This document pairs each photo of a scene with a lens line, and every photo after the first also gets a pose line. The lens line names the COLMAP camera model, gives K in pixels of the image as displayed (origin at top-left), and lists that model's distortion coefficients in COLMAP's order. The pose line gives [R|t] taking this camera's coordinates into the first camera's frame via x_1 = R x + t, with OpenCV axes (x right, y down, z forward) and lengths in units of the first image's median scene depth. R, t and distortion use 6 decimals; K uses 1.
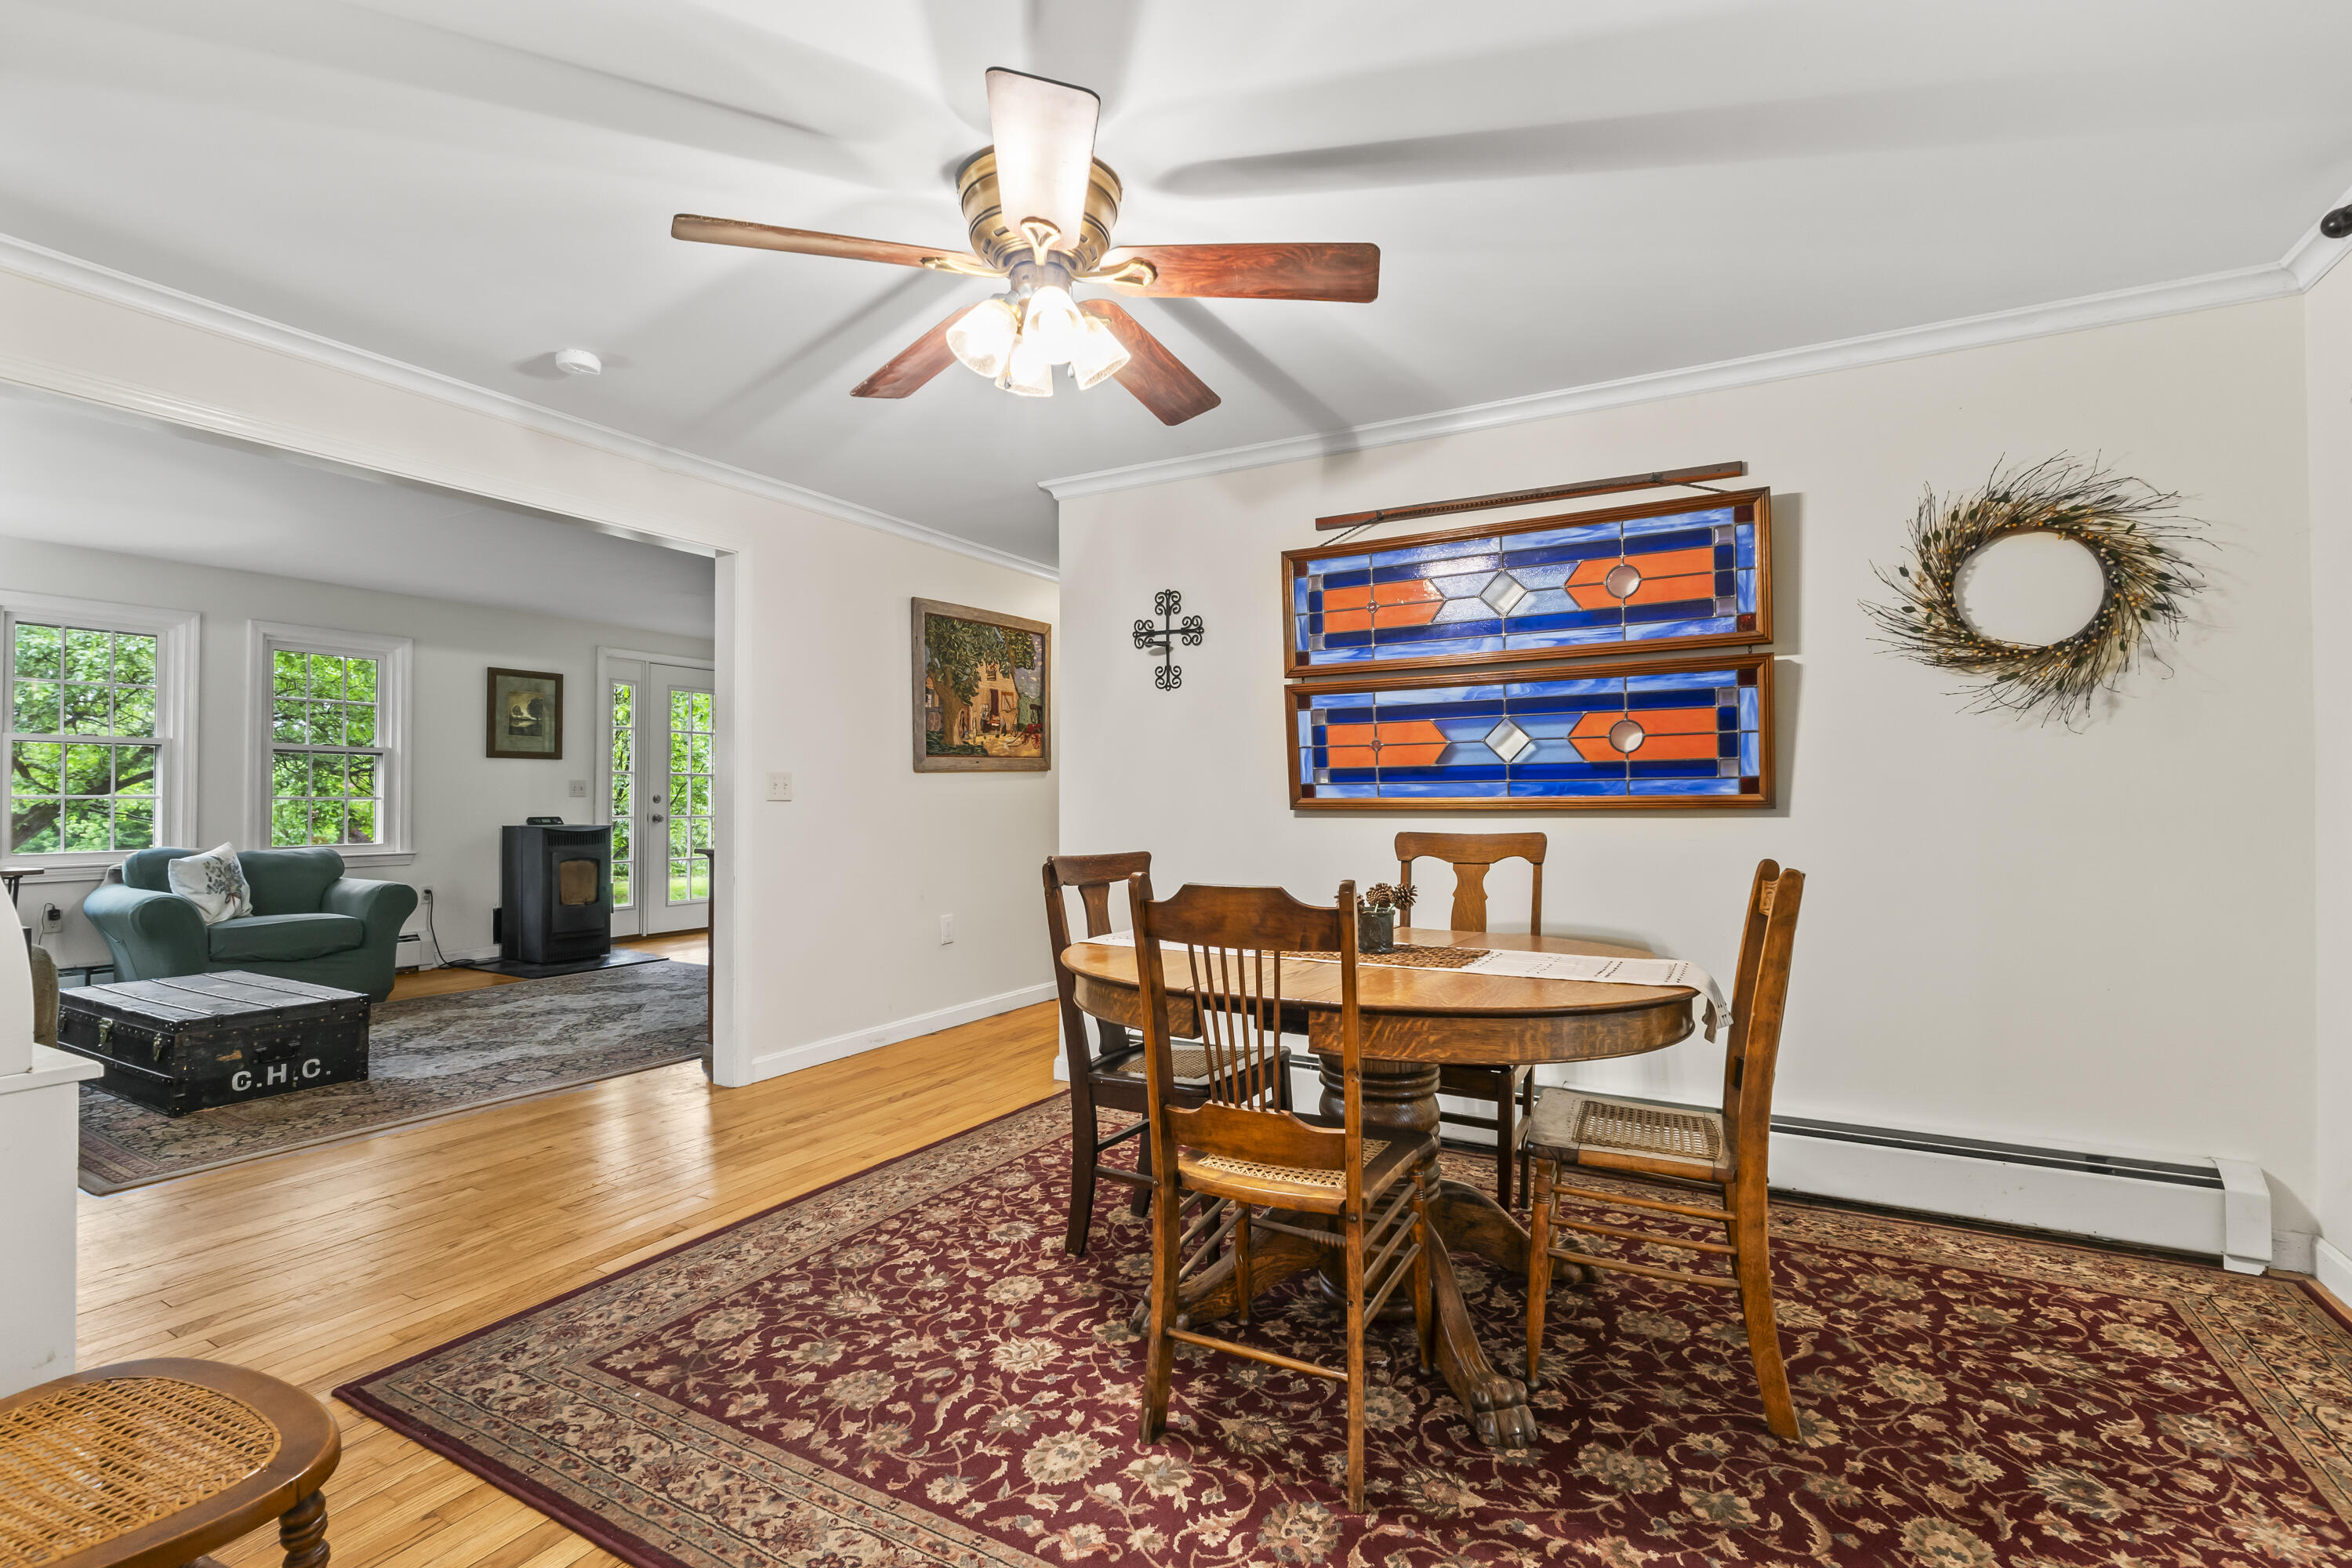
lens RADIAL K [[1057.9, 0, 1176.9], [0, 1057.9, 783.5], [0, 0, 1]] dist [-0.008942, -0.000276]
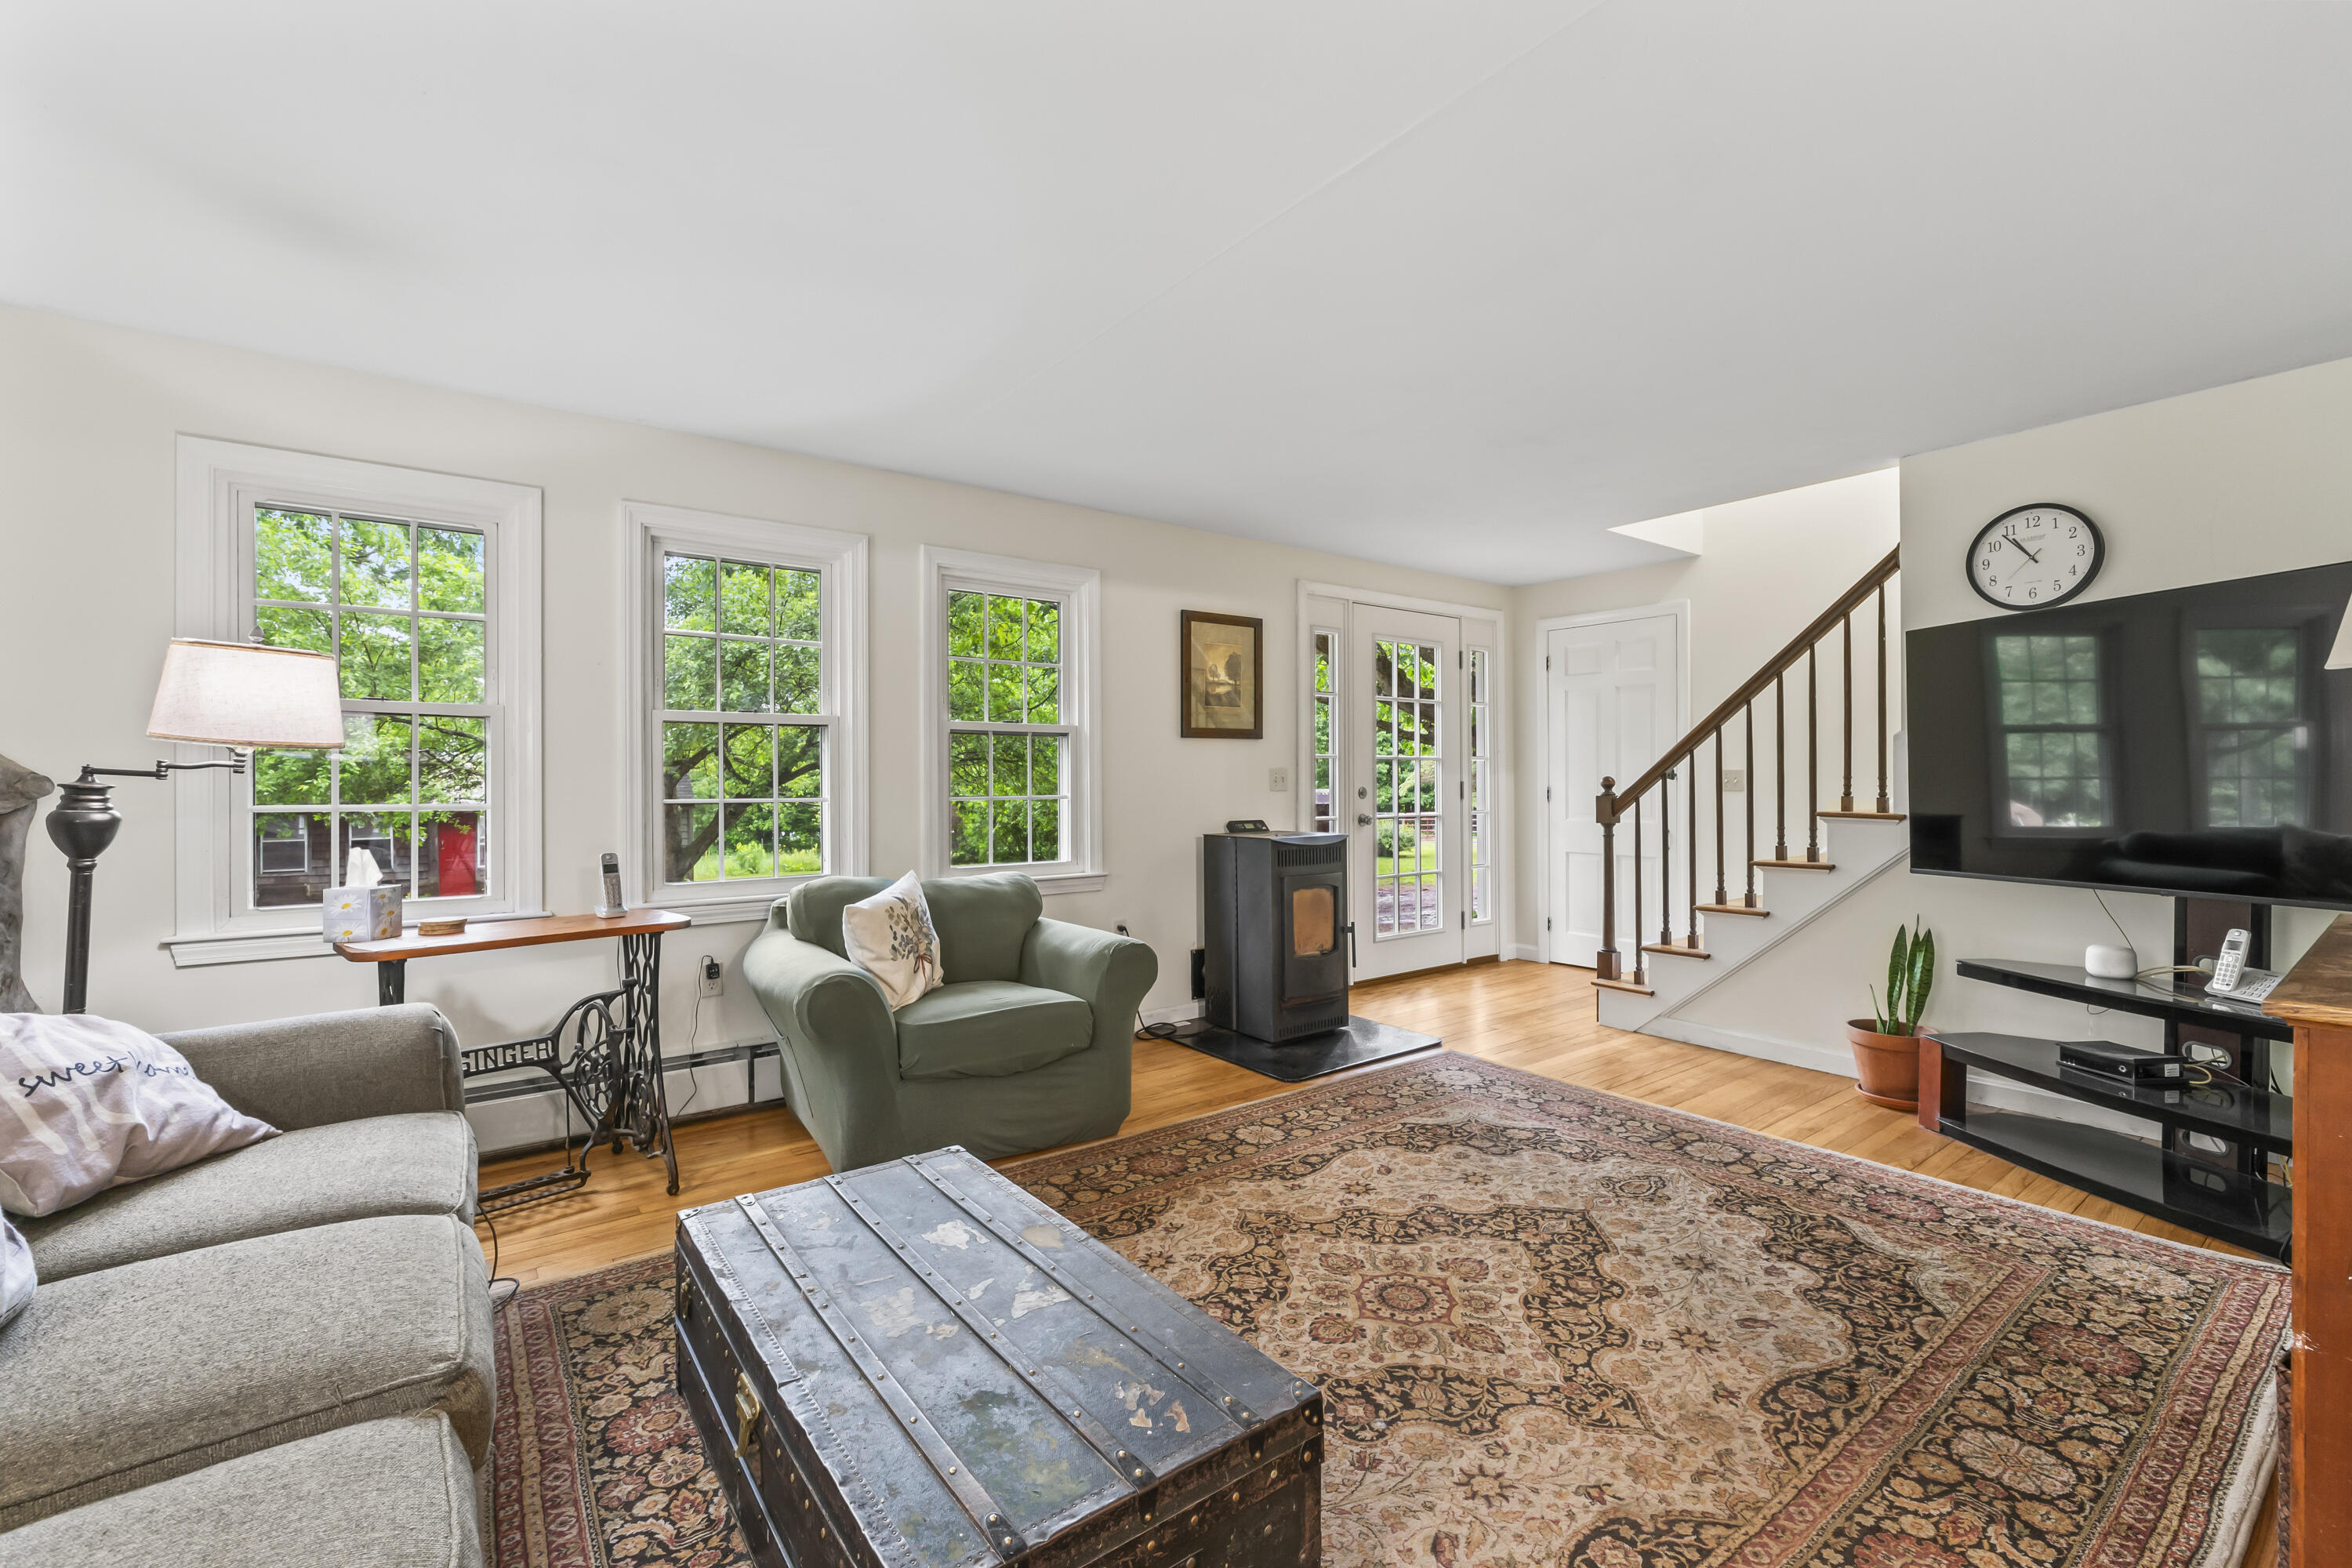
lens RADIAL K [[993.7, 0, 1177.6], [0, 993.7, 779.0], [0, 0, 1]] dist [-0.006695, 0.000242]
pose [[0.912216, -0.007235, -0.409645, -0.407908], [0.012351, 0.999875, 0.009845, -0.003769], [0.409523, -0.014040, 0.912192, 0.412919]]
